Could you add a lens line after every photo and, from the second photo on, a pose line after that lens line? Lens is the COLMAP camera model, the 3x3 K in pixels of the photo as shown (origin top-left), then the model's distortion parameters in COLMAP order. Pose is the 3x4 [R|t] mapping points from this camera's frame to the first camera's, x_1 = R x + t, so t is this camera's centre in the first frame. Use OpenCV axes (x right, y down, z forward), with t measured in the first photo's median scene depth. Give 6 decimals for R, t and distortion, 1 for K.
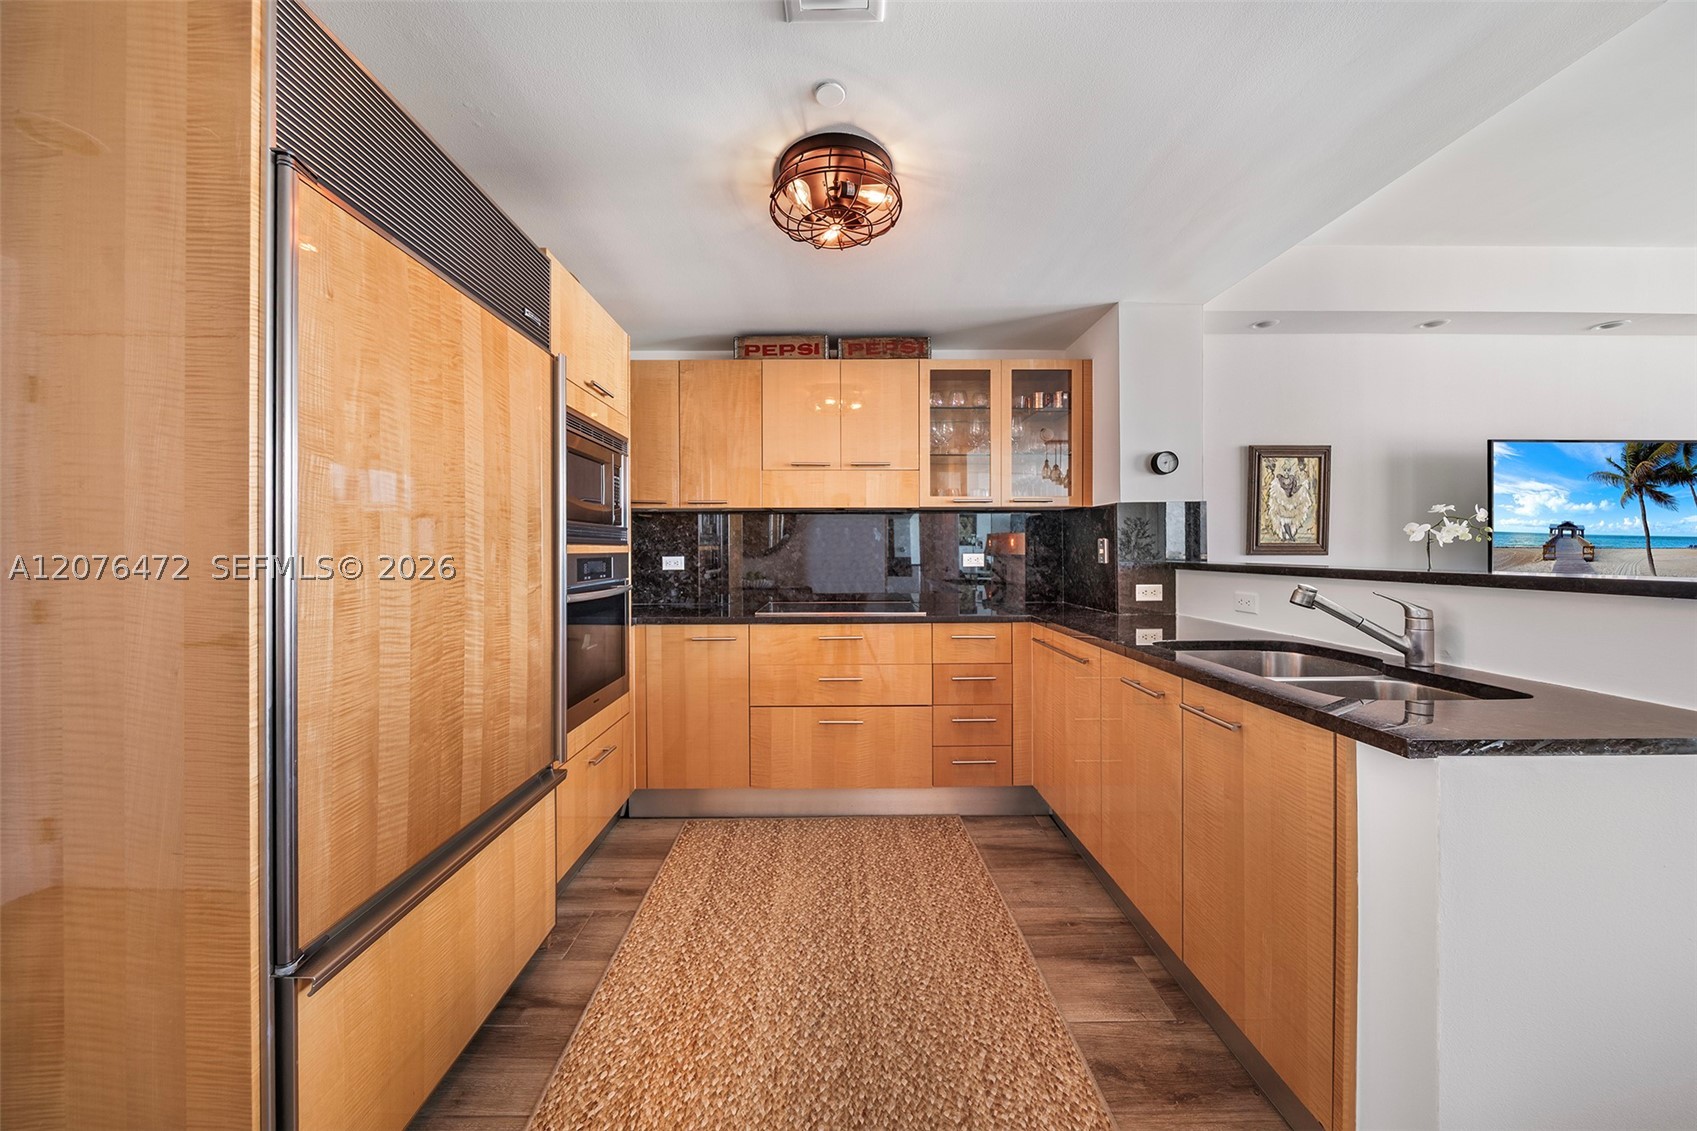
lens RADIAL K [[593.2, 0, 836.6], [0, 593.2, 548.0], [0, 0, 1]] dist [-0.002029, -0.000236]
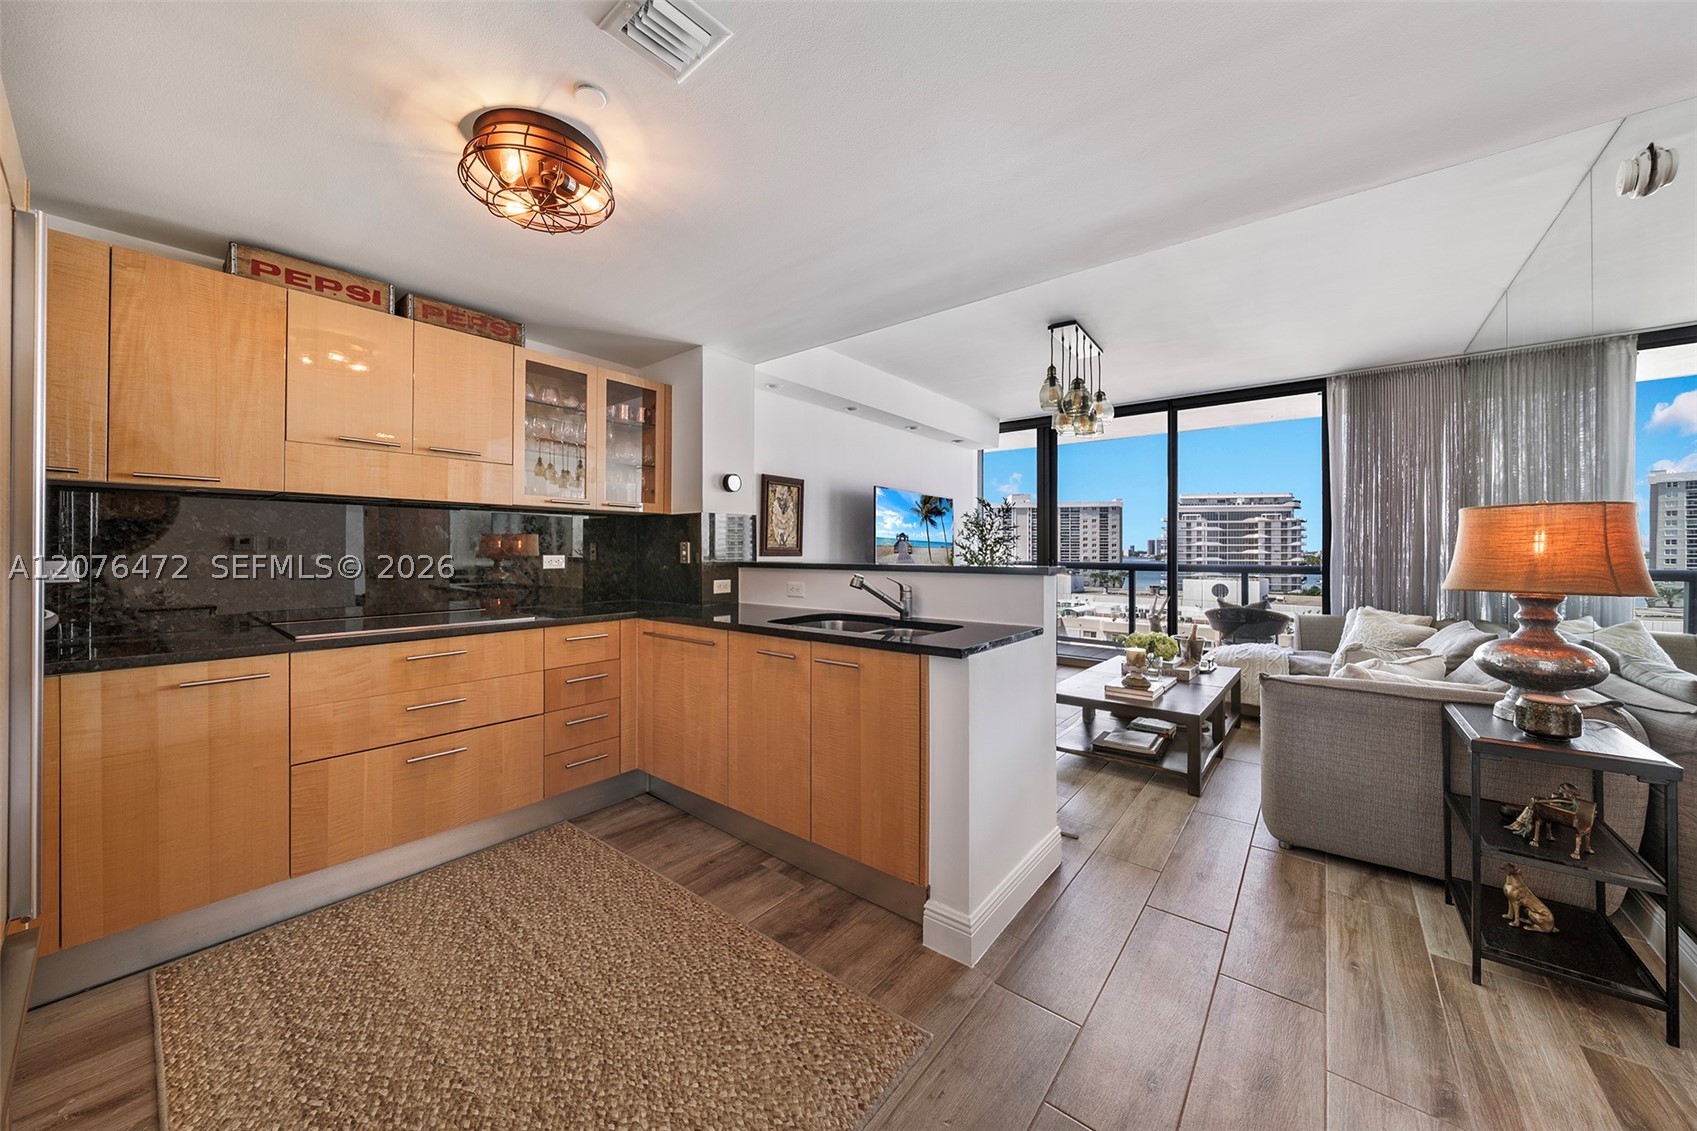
lens RADIAL K [[598.2, 0, 833.3], [0, 598.2, 546.5], [0, 0, 1]] dist [-0.001772, -0.000320]
pose [[0.642366, 0.010190, 0.766330, -0.281059], [-0.005272, 0.999947, -0.008877, 0.001486], [-0.766380, 0.001662, 0.642386, 0.020391]]
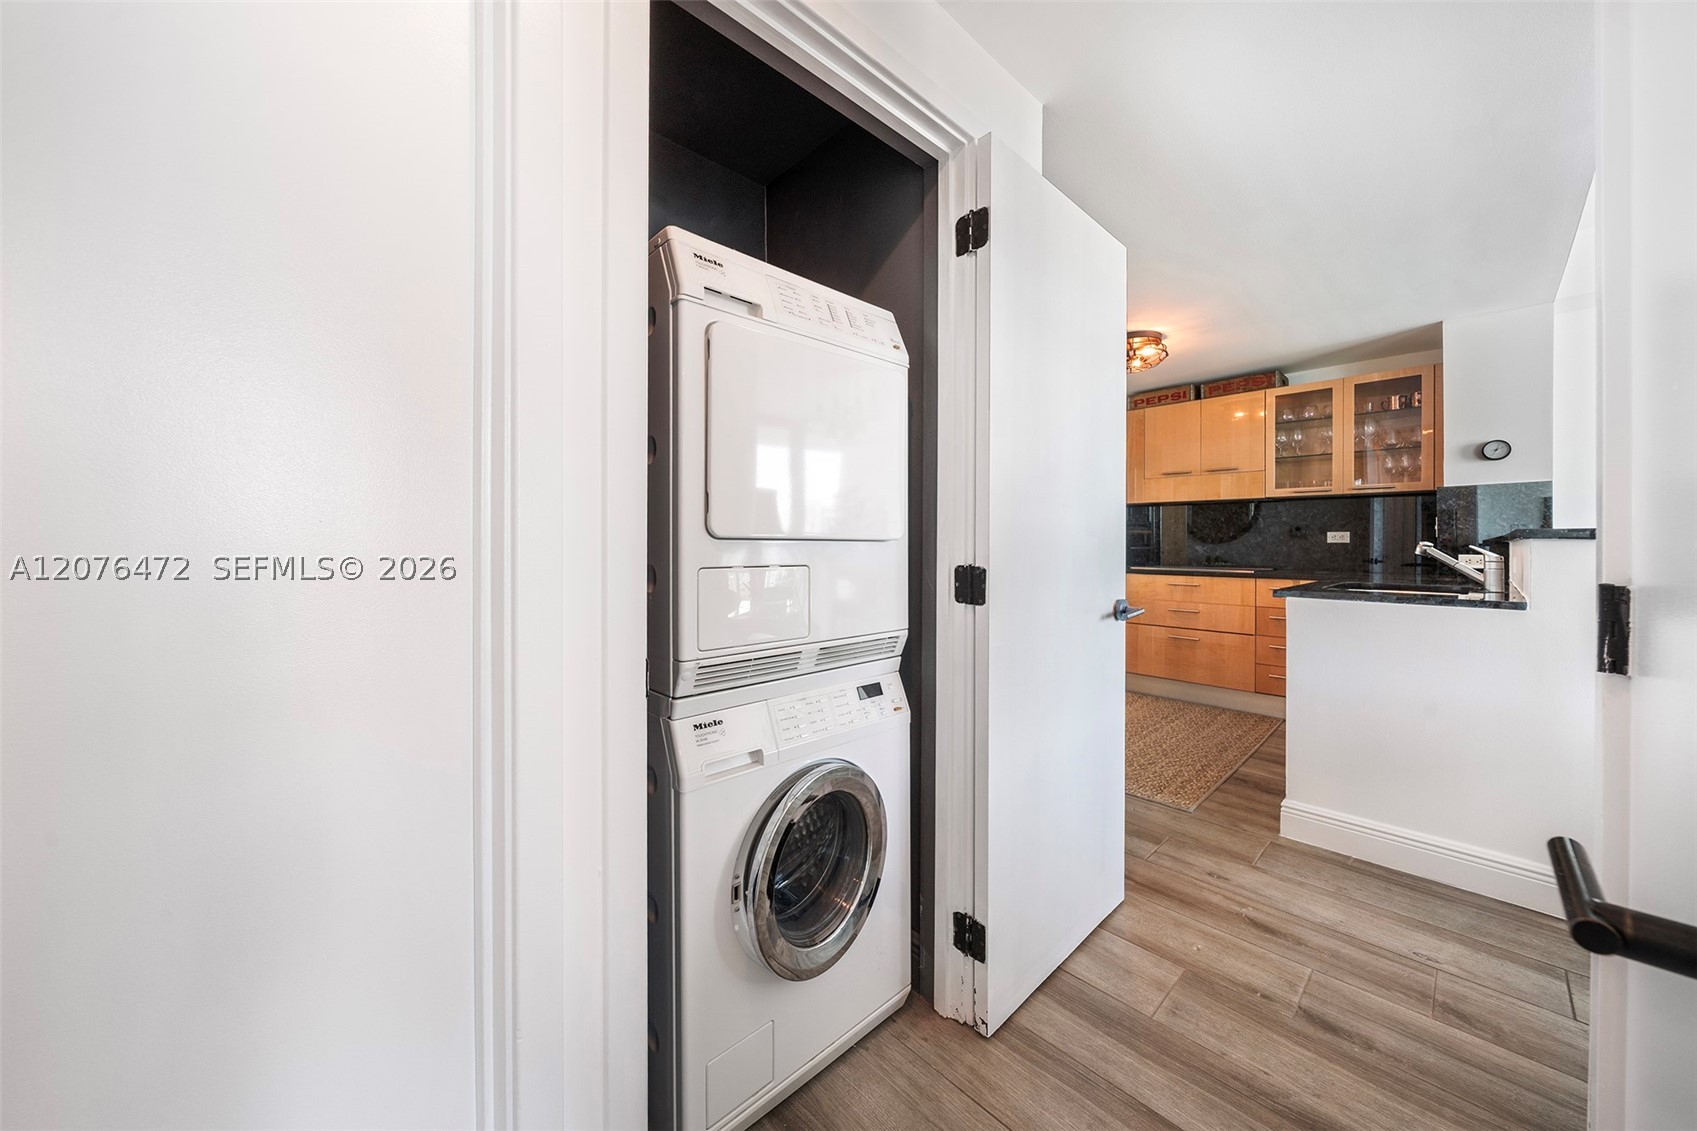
lens RADIAL K [[598.2, 0, 833.3], [0, 598.2, 546.5], [0, 0, 1]] dist [-0.001772, -0.000320]
pose [[0.670446, 0.010550, -0.741884, 0.554278], [-0.003994, 0.999936, 0.010610, 0.037605], [0.741948, -0.004150, 0.670445, -0.747897]]
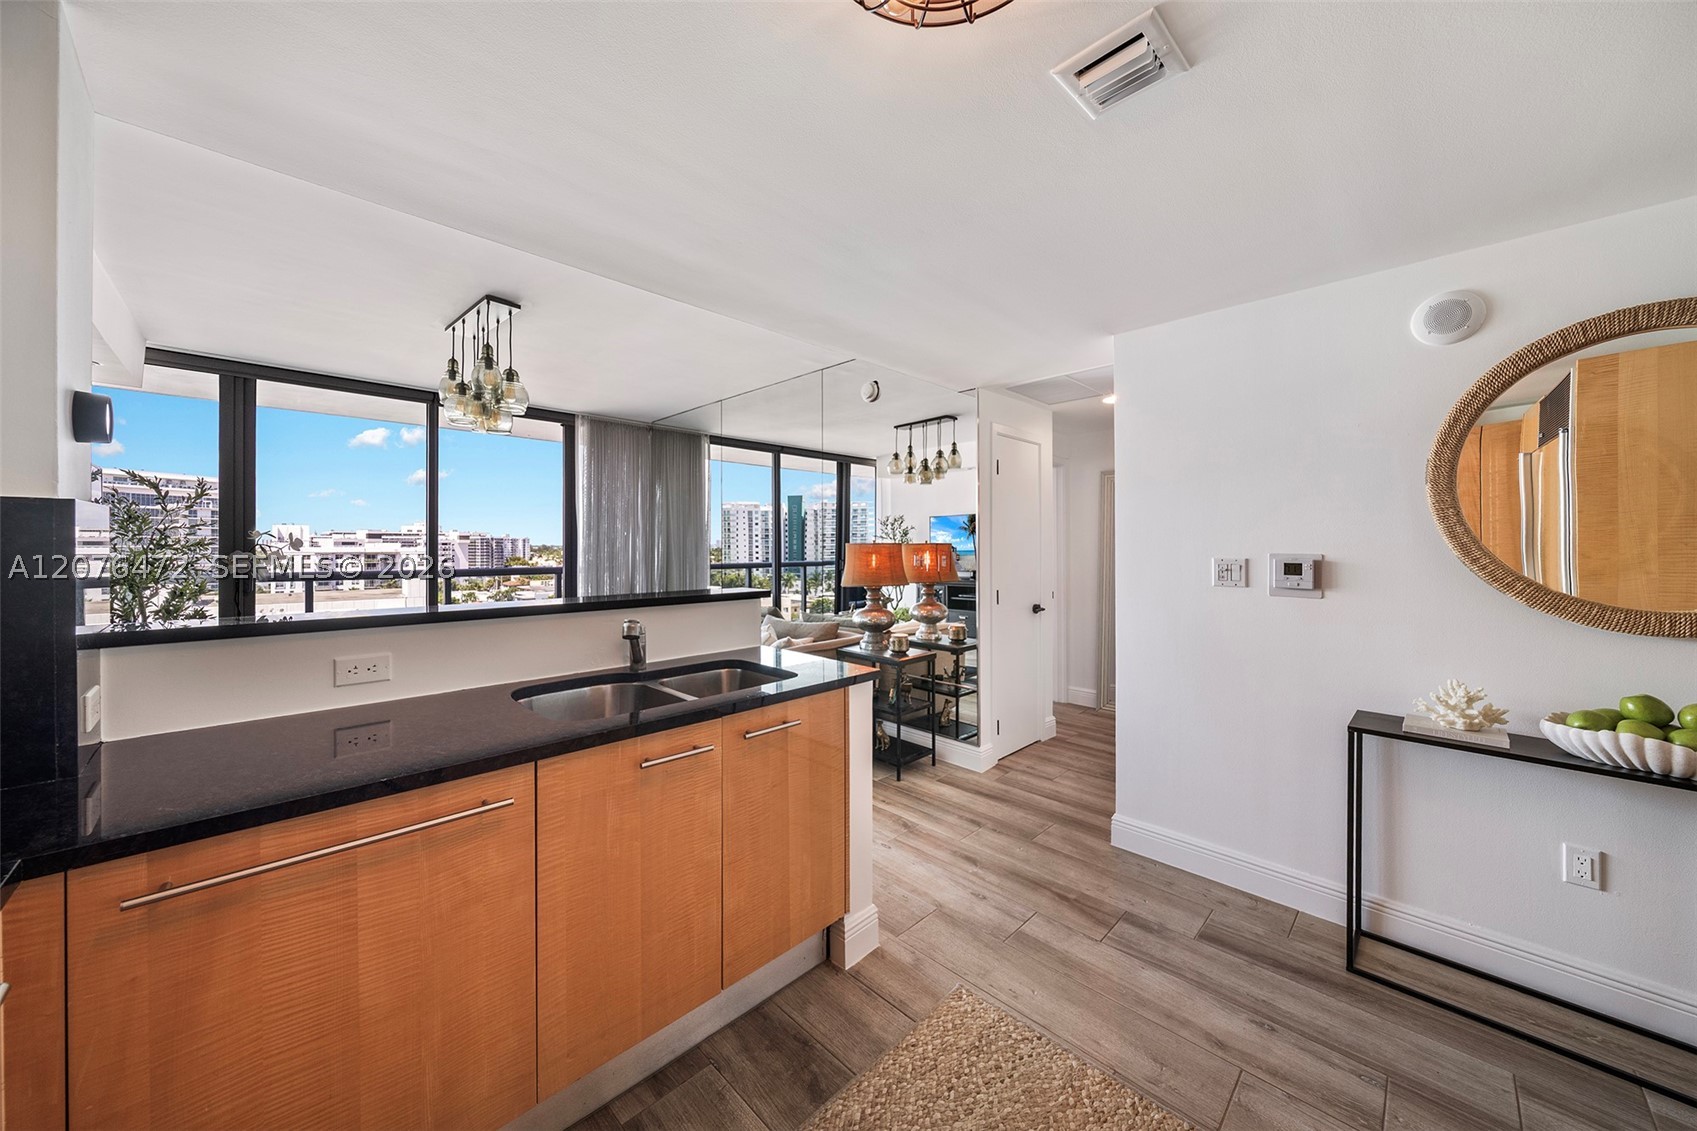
lens RADIAL K [[593.2, 0, 836.6], [0, 593.2, 548.0], [0, 0, 1]] dist [-0.002029, -0.000236]
pose [[-0.692404, -0.000577, 0.721510, -0.175941], [-0.000199, 1.000000, 0.000608, -0.046747], [-0.721510, 0.000277, -0.692404, 0.913006]]
